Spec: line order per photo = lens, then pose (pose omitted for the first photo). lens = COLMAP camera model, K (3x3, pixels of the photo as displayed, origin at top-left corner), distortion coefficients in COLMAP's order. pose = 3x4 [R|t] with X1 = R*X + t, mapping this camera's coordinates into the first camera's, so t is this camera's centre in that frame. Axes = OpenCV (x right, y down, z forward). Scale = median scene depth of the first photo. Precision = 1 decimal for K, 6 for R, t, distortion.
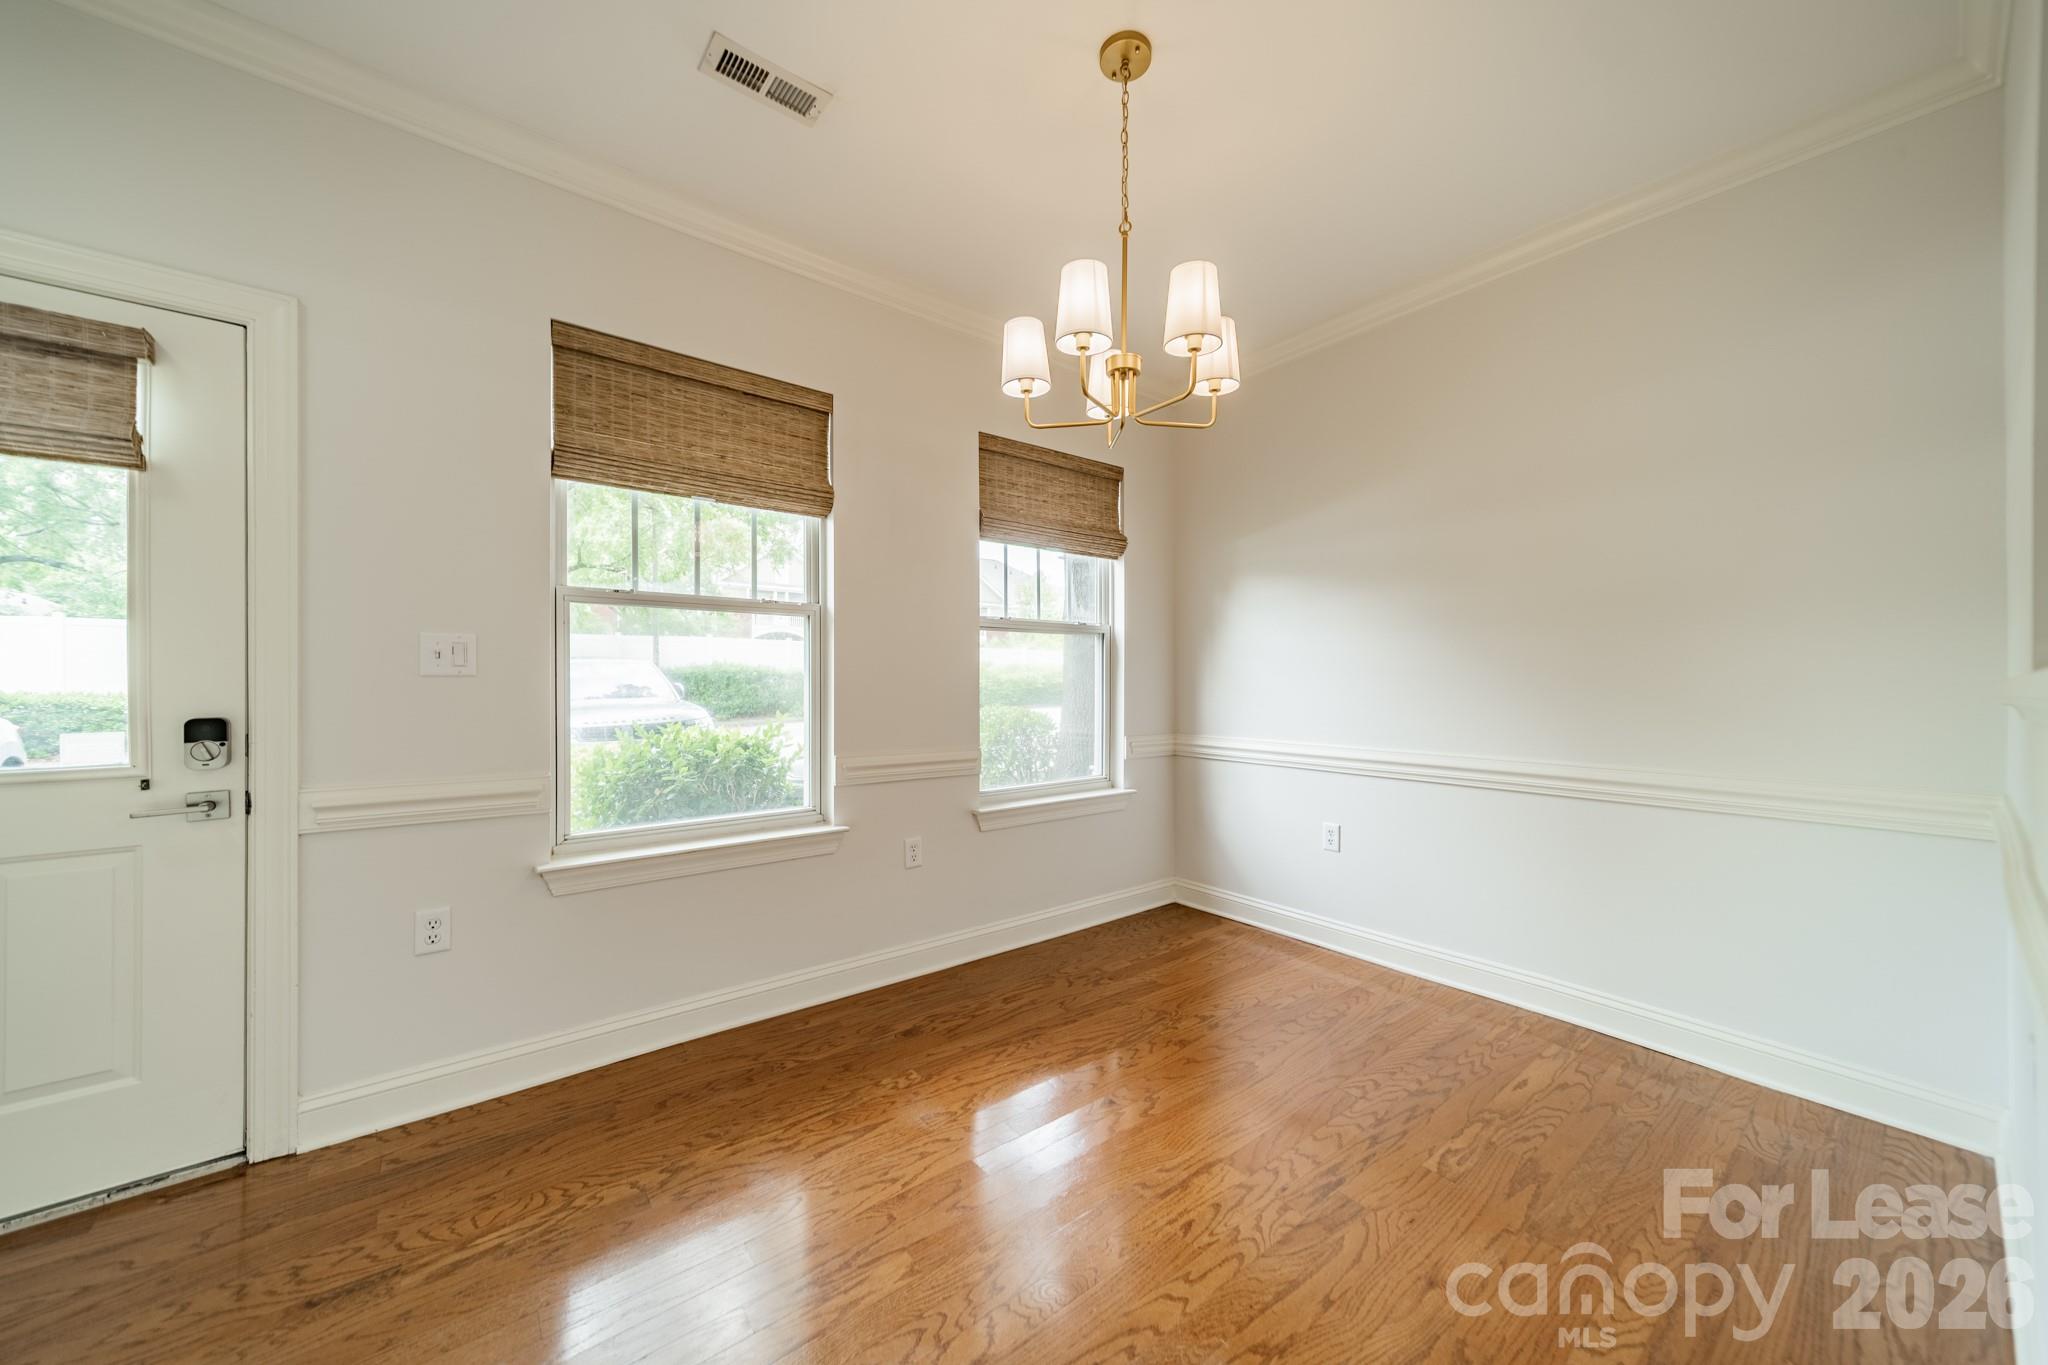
lens RADIAL K [[722.4, 0, 1029.8], [0, 722.4, 685.8], [0, 0, 1]] dist [0.006714, 0.000092]
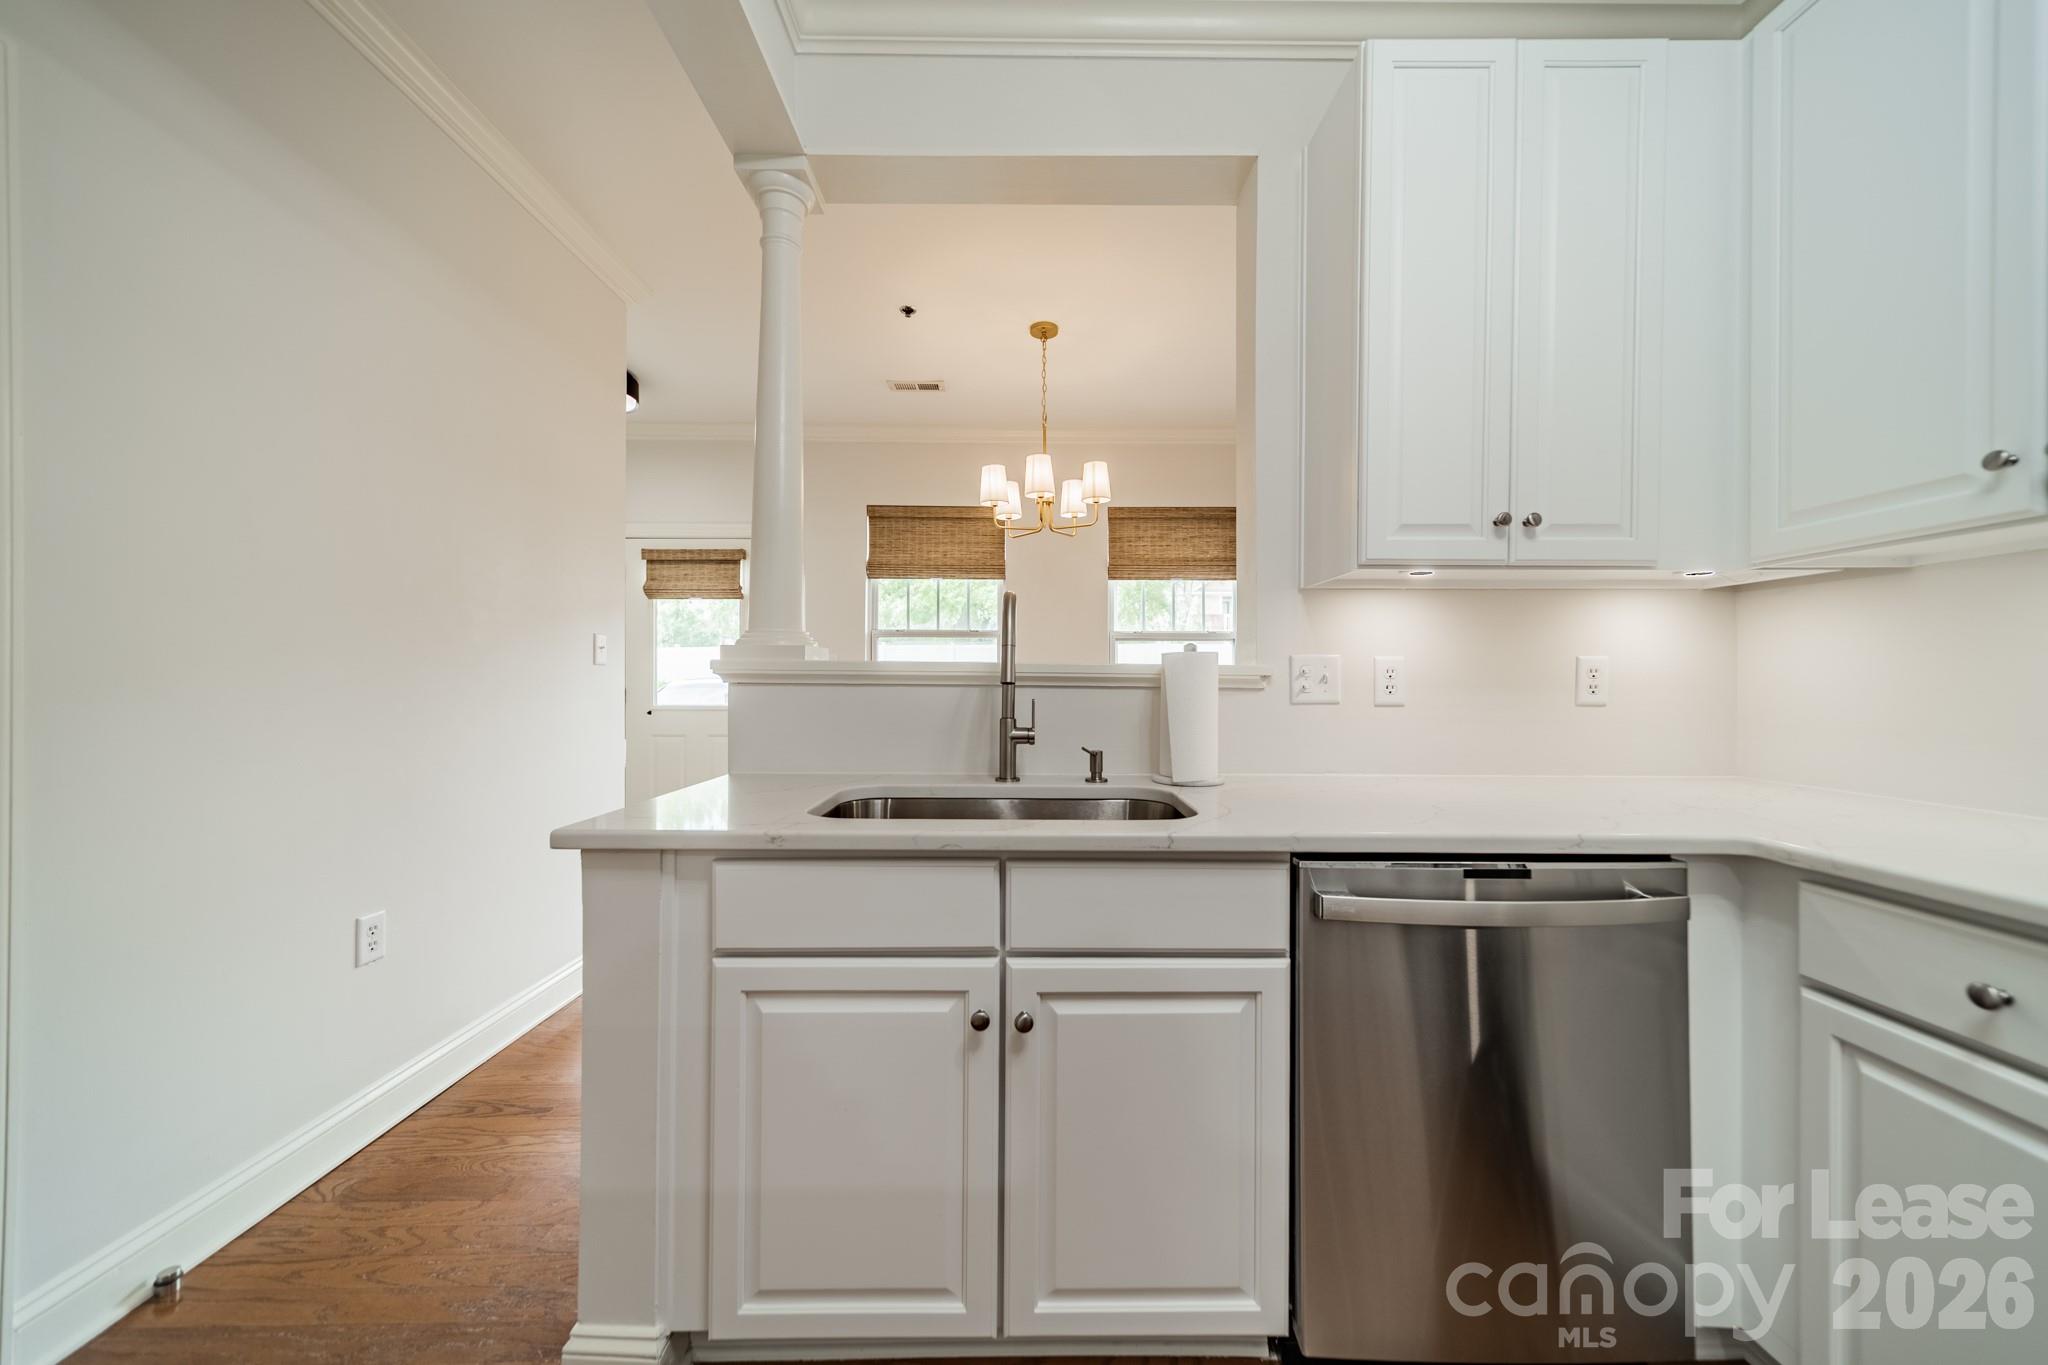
lens RADIAL K [[722.9, 0, 1024.0], [0, 722.9, 682.5], [0, 0, 1]] dist [0.000716, 0.000107]
pose [[0.789082, 0.003104, -0.614280, 0.977031], [-0.006537, 0.999973, -0.003344, 0.016746], [0.614253, 0.006654, 0.789081, -0.373533]]
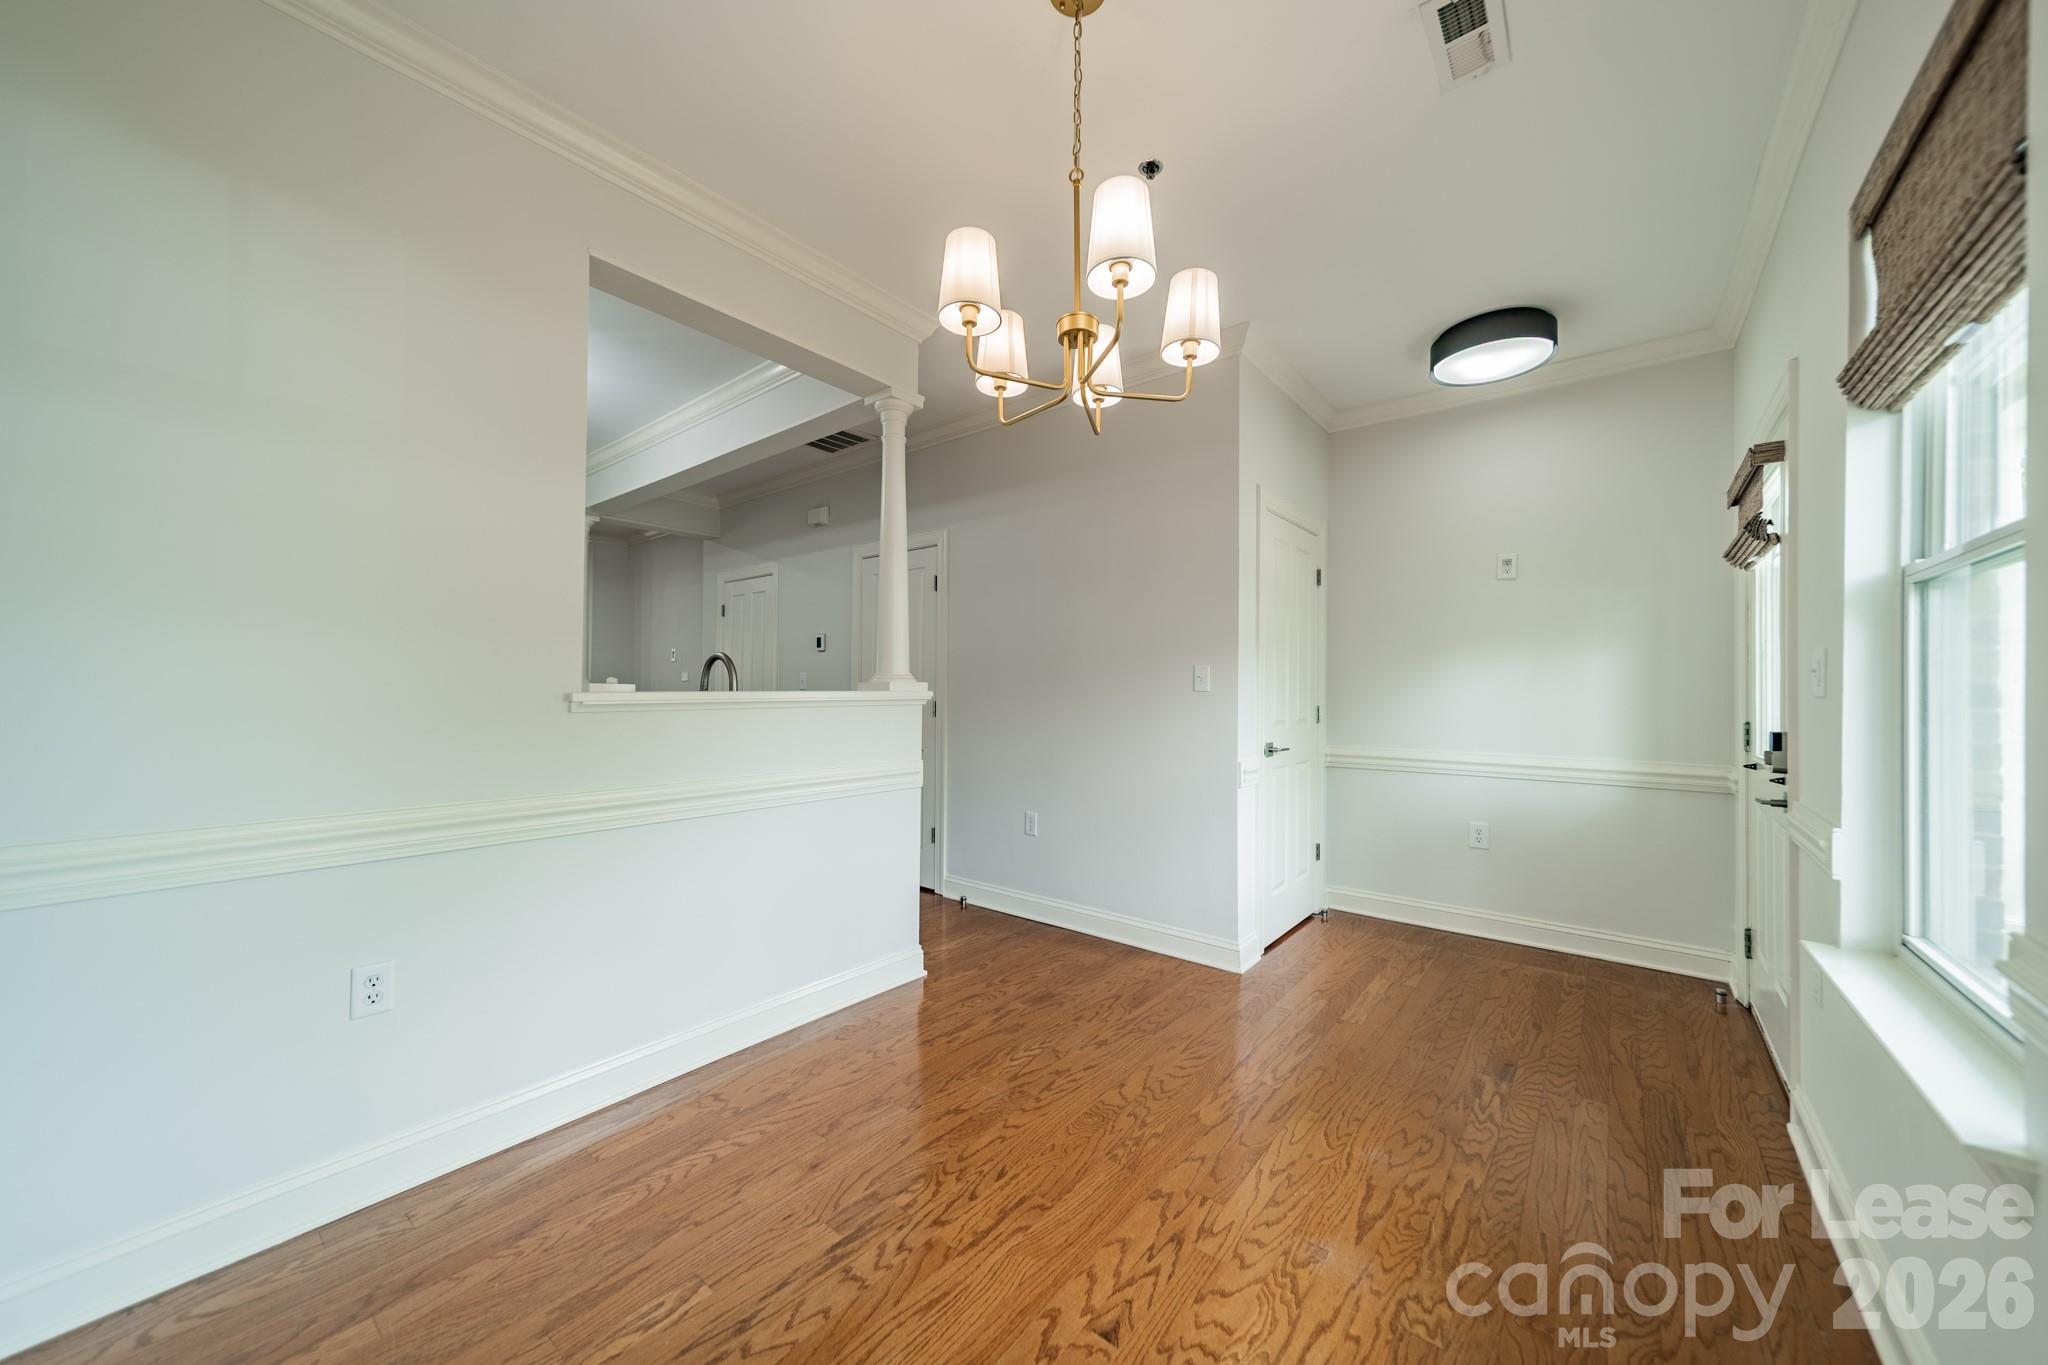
lens RADIAL K [[722.4, 0, 1029.8], [0, 722.4, 685.8], [0, 0, 1]] dist [0.006714, 0.000092]
pose [[-0.975064, -0.008912, -0.221745, 0.305117], [-0.008080, 0.999957, -0.004659, -0.013249], [0.221777, -0.002751, -0.975093, 1.496178]]
